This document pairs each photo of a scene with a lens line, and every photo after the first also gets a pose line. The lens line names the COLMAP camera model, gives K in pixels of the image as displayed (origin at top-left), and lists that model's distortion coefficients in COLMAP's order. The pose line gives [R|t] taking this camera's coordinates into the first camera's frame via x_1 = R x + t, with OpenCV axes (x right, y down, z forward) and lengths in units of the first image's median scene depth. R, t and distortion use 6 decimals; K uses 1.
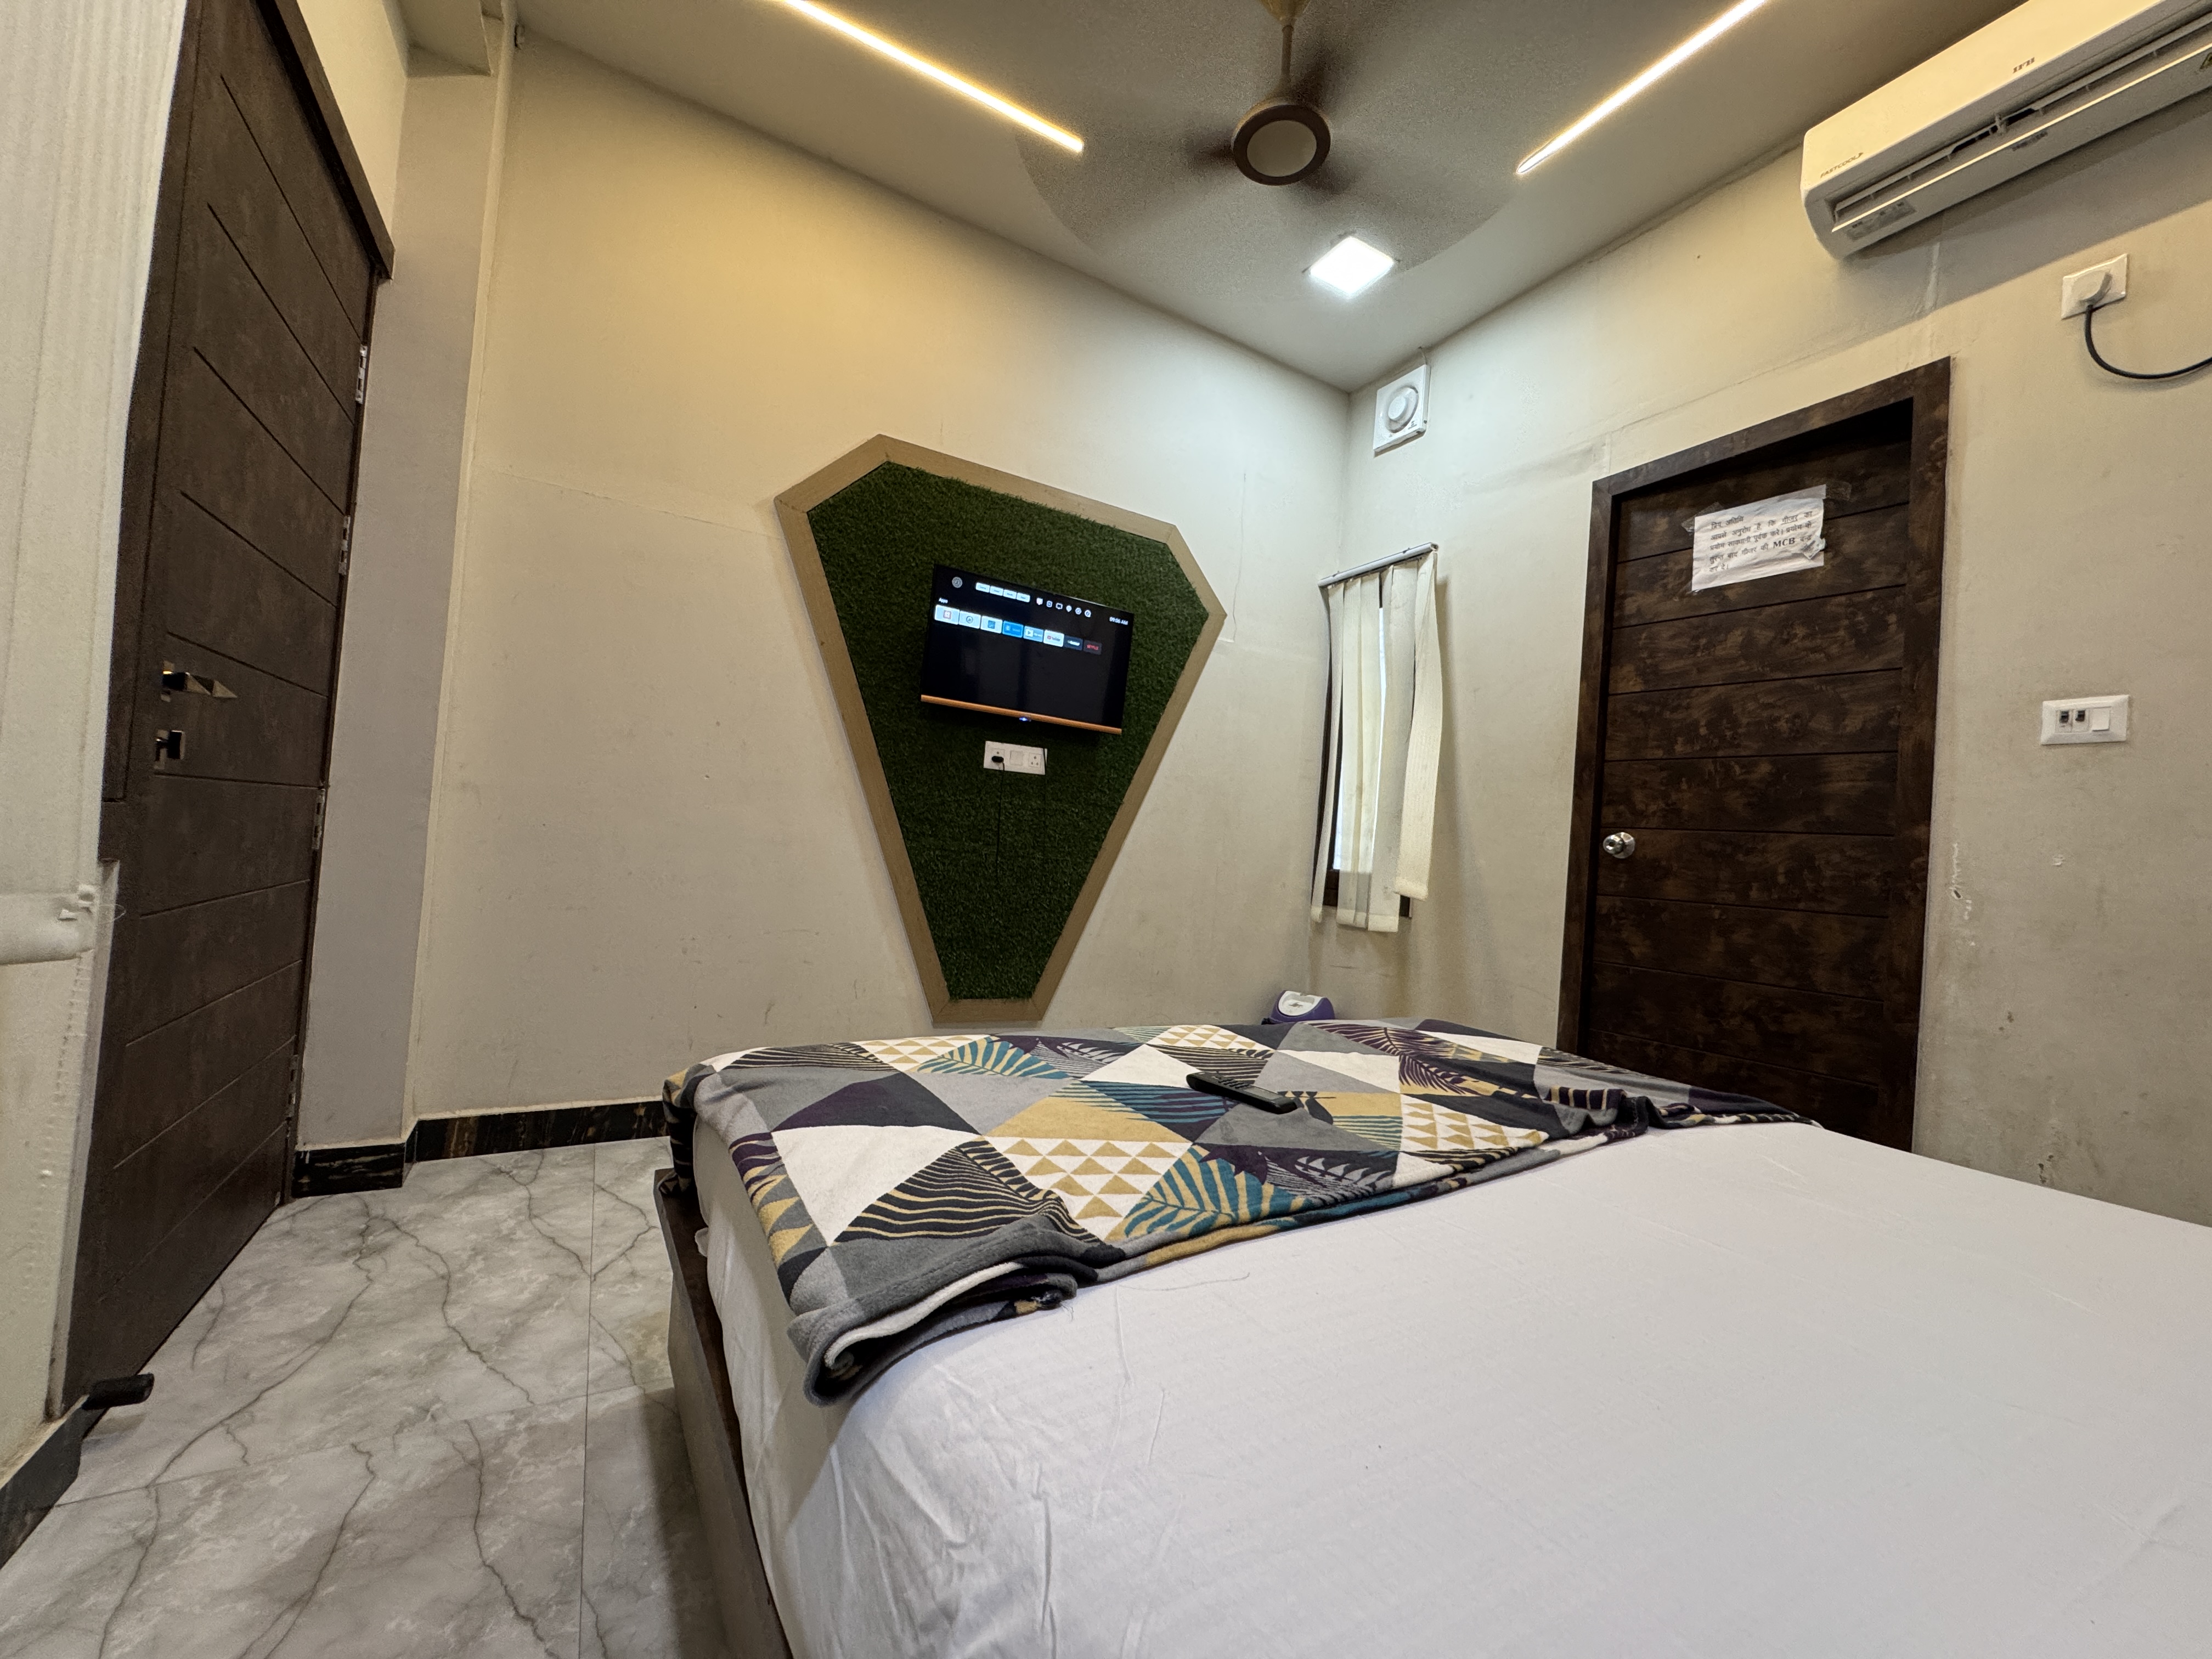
lens RADIAL K [[884.0, 0, 1104.6], [0, 884.0, 827.0], [0, 0, 1]] dist [-0.002887, 0.000603]
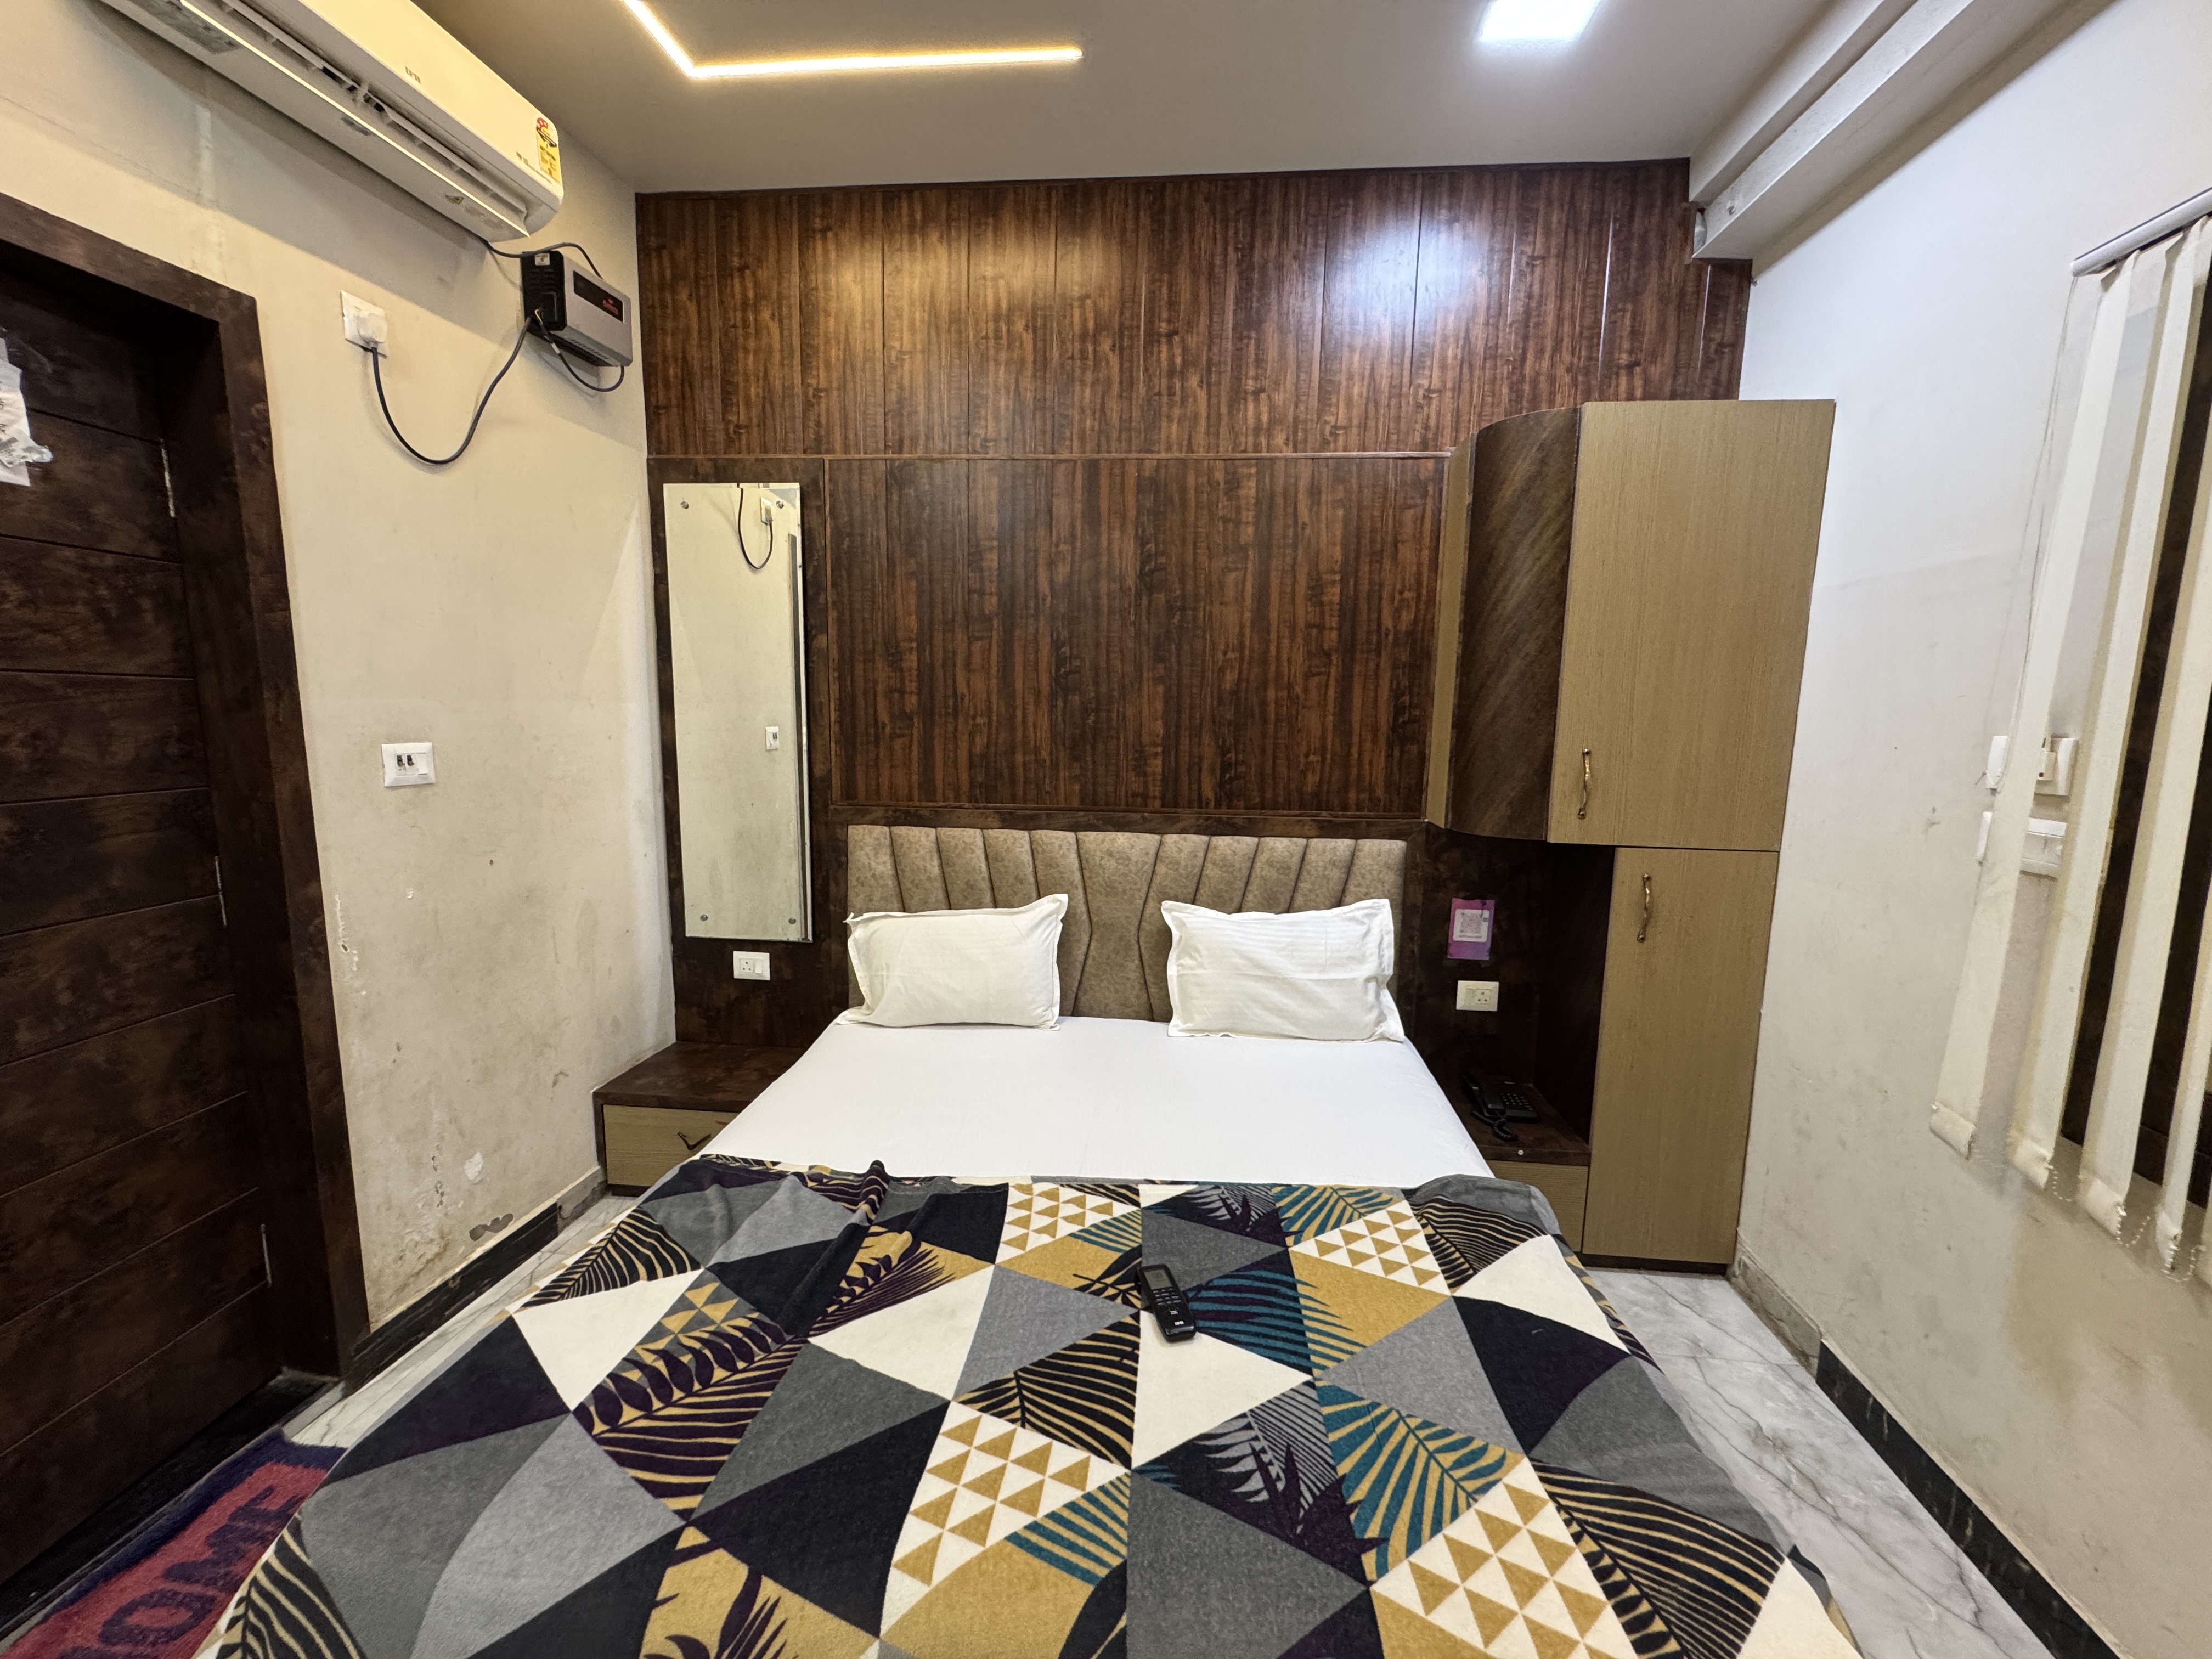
lens RADIAL K [[884.0, 0, 1105.5], [0, 884.0, 827.2], [0, 0, 1]] dist [-0.002887, 0.000603]
pose [[-0.806774, -0.166298, 0.566975, -0.156215], [-0.092228, 0.983257, 0.157161, -0.218129], [-0.583618, 0.074503, -0.808603, 1.025583]]
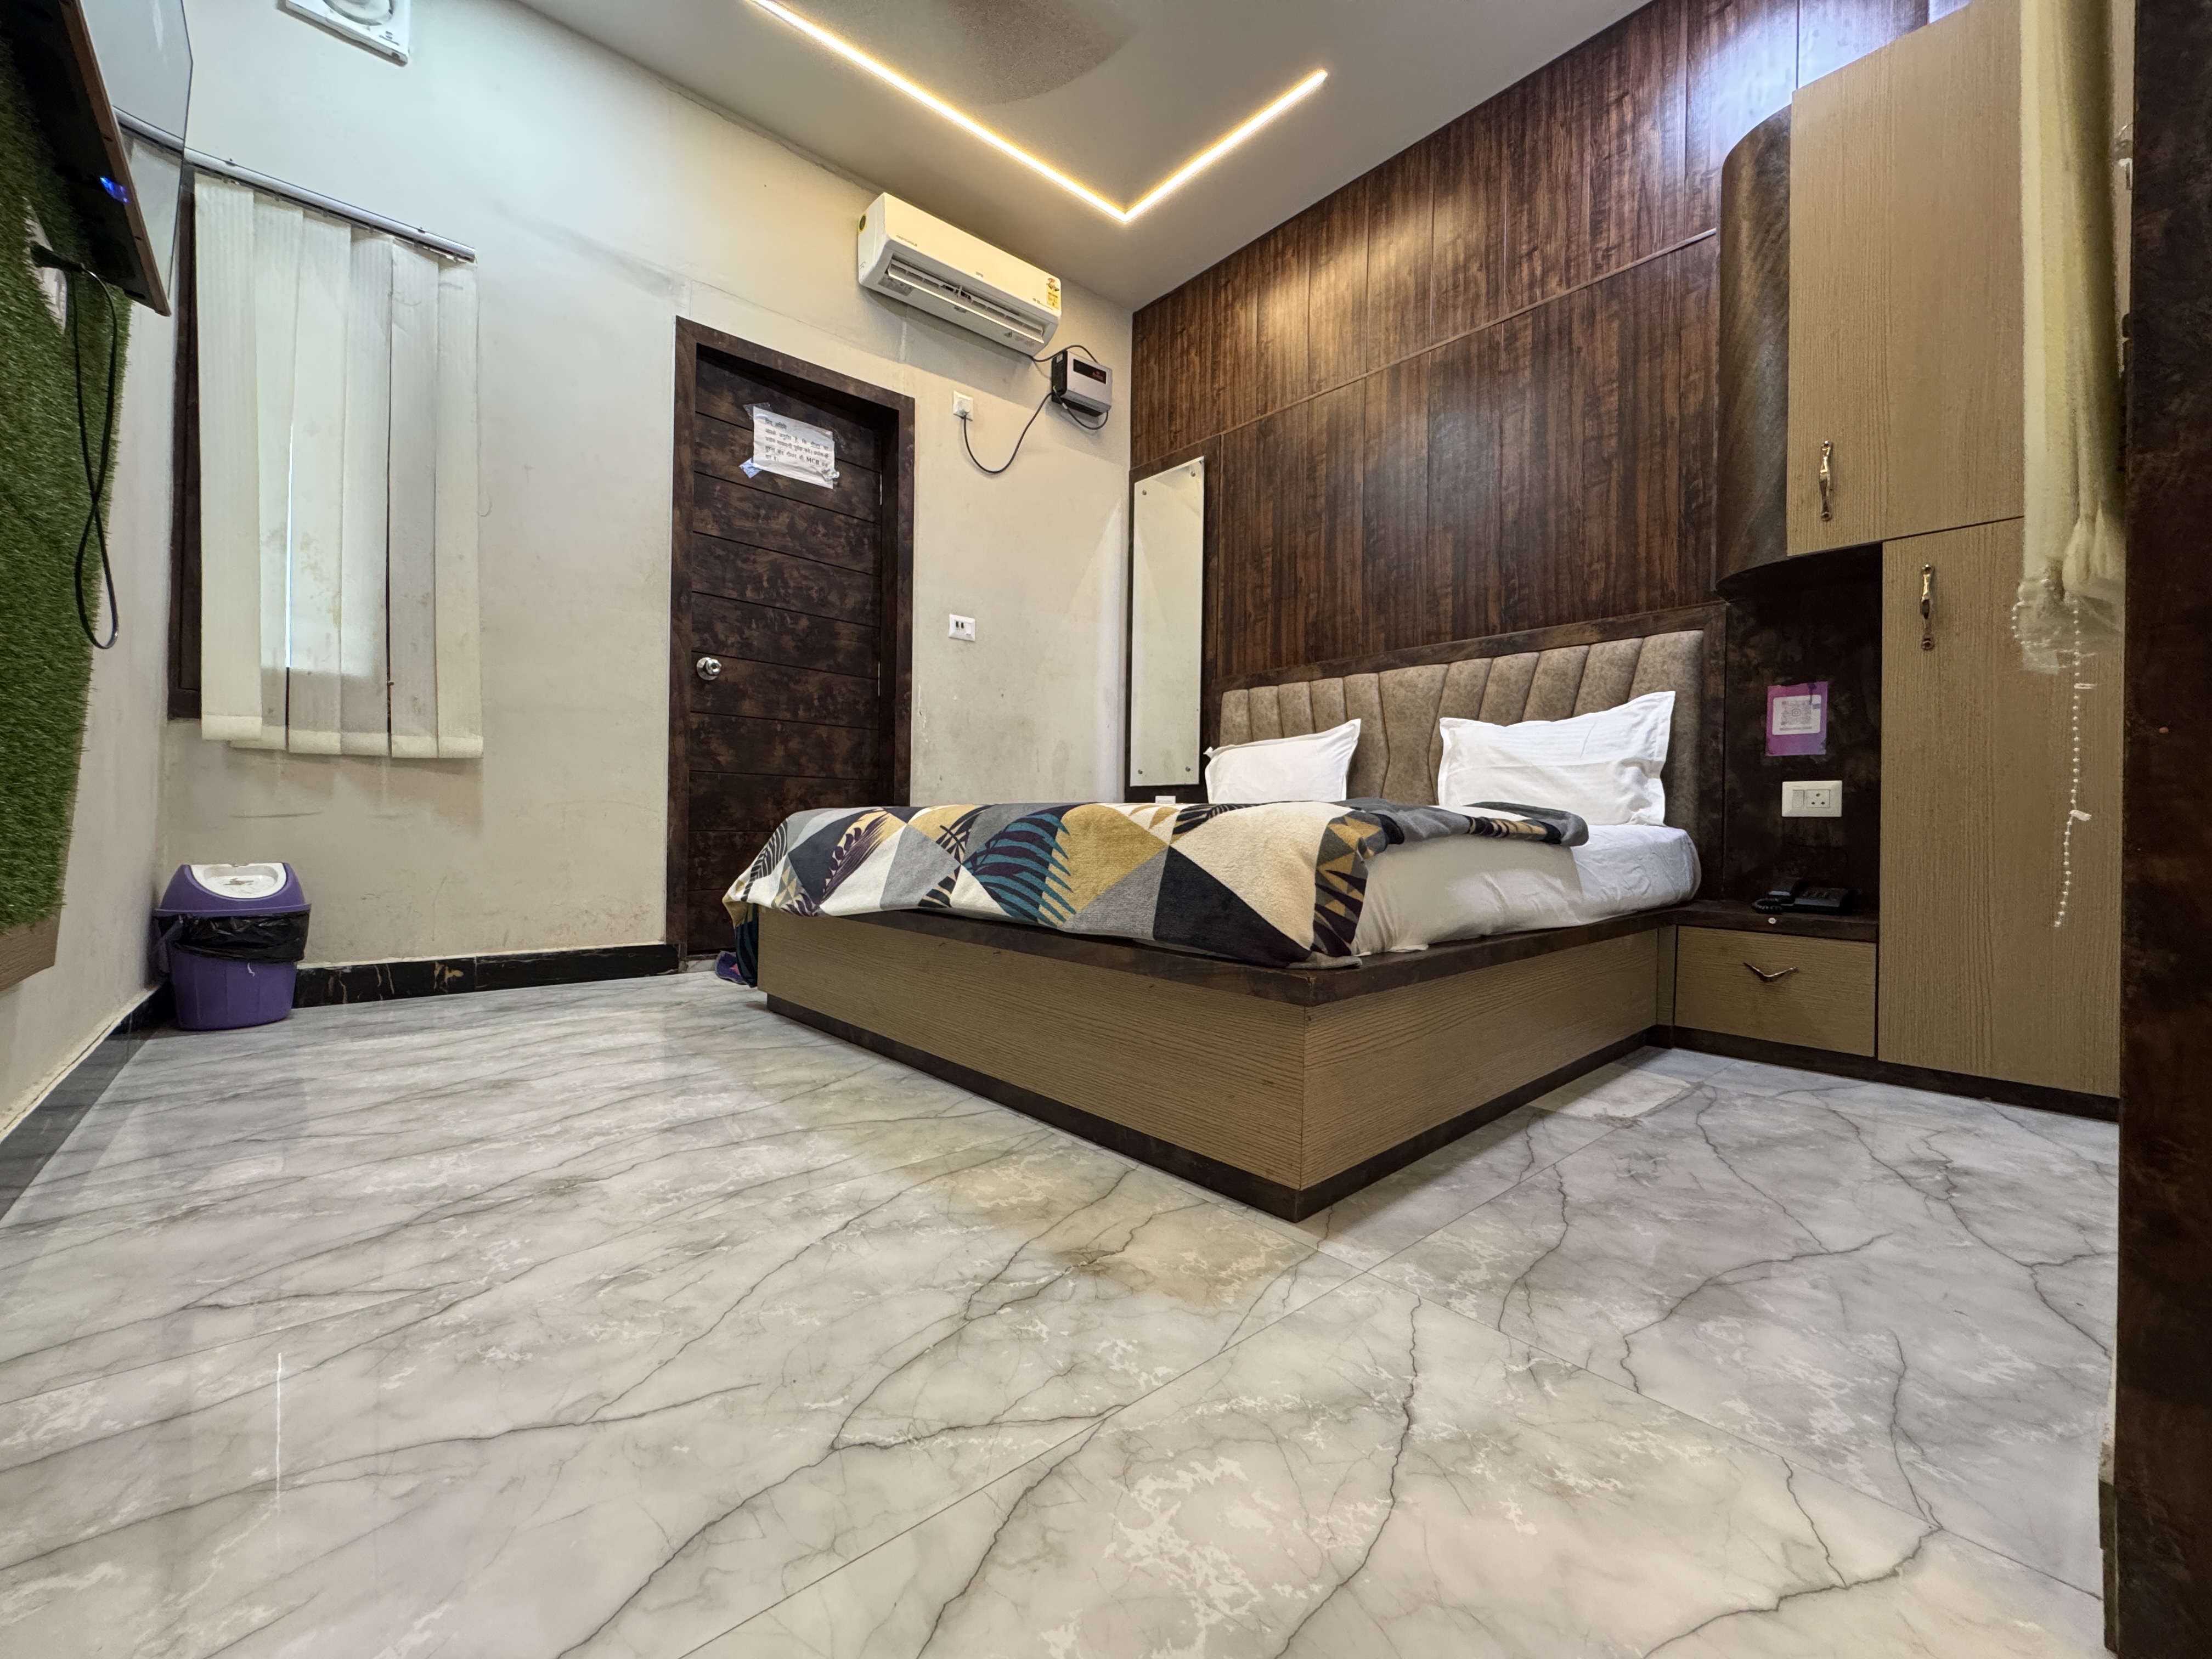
lens RADIAL K [[884.0, 0, 1105.3], [0, 884.0, 827.4], [0, 0, 1]] dist [-0.002887, 0.000603]
pose [[-0.196165, -0.077873, 0.977474, -0.710958], [-0.055643, 0.996119, 0.068192, 0.130774], [-0.978991, -0.041012, -0.199737, 0.788466]]
